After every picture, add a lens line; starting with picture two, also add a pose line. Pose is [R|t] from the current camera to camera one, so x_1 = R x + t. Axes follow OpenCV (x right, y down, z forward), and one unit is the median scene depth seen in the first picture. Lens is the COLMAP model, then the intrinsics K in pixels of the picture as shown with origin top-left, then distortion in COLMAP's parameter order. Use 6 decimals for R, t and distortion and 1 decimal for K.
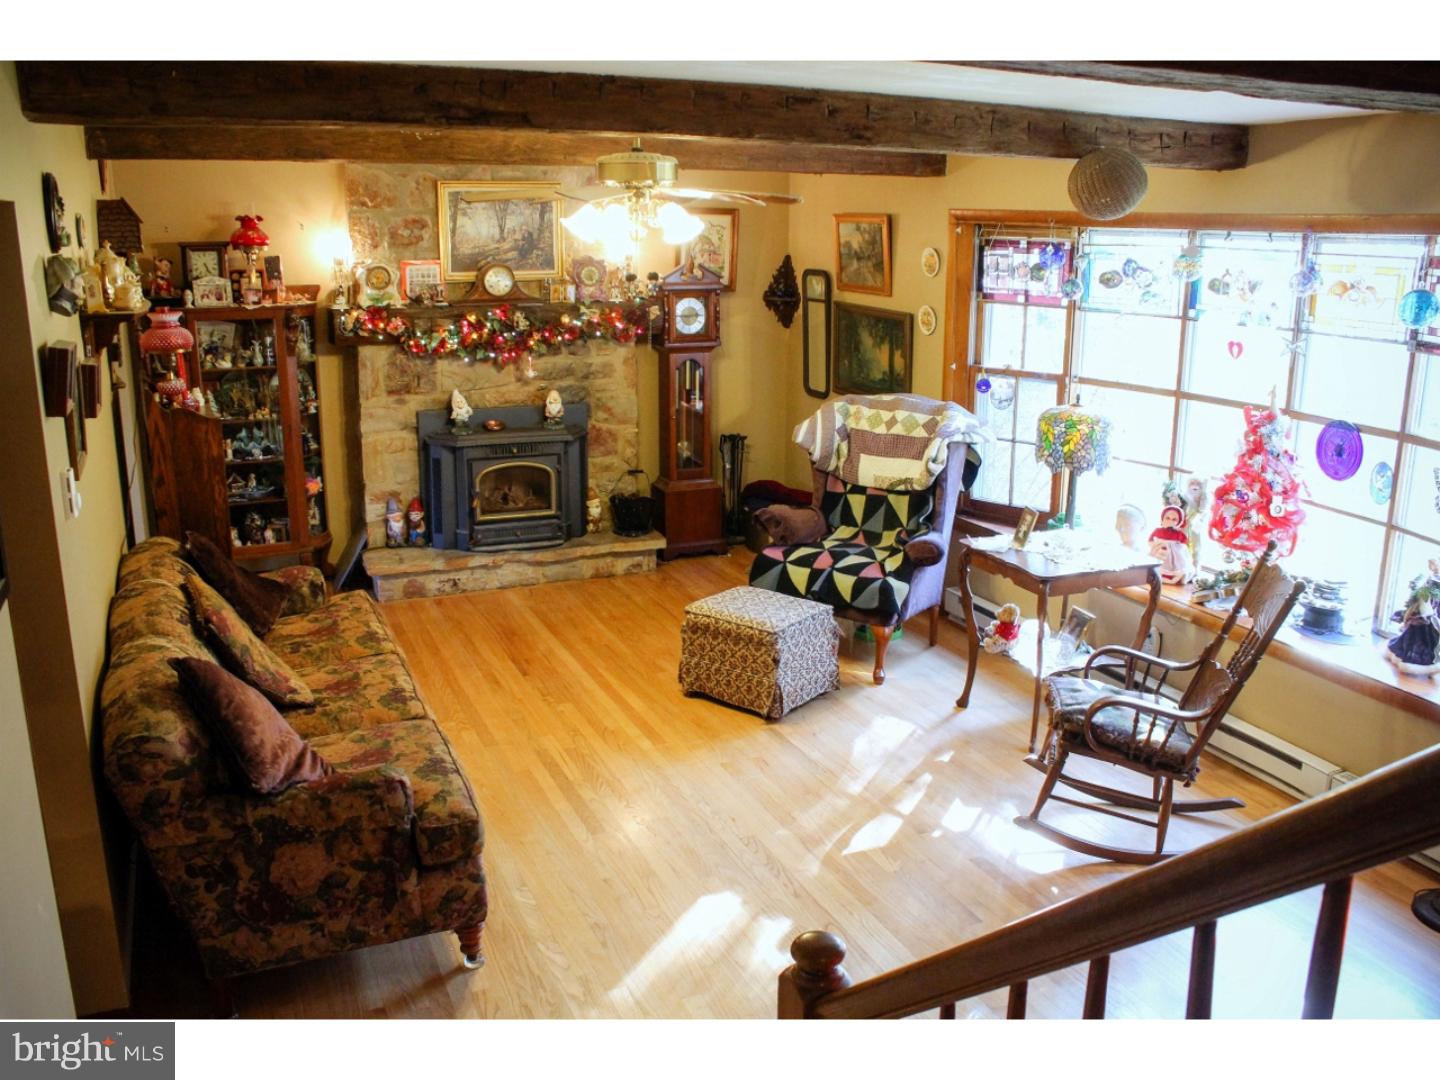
lens RADIAL K [[1211.0, 0, 723.7], [0, 1211.0, 514.3], [0, 0, 1]] dist [-0.149765, 0.124024]
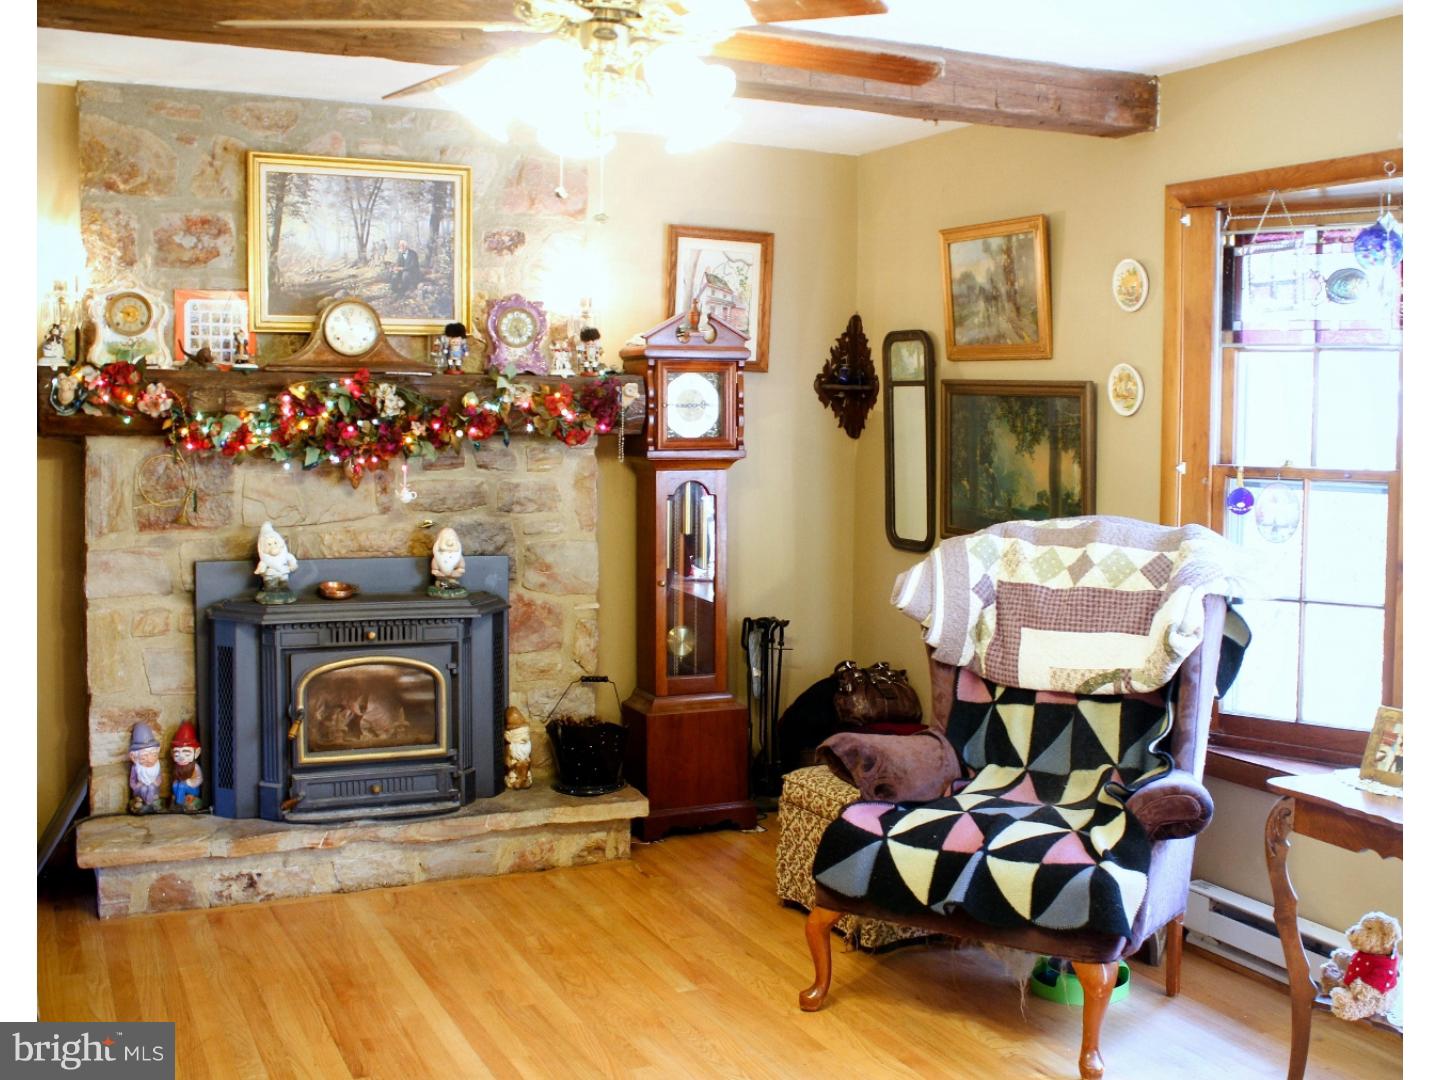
lens RADIAL K [[1513.7, 0, 785.2], [0, 1513.7, 537.4], [0, 0, 1]] dist [-0.141051, 0.132987]
pose [[0.998721, -0.000372, 0.050558, -0.021358], [0.008729, 0.986223, -0.165188, 0.017333], [-0.049800, 0.165418, 0.984965, 0.318823]]
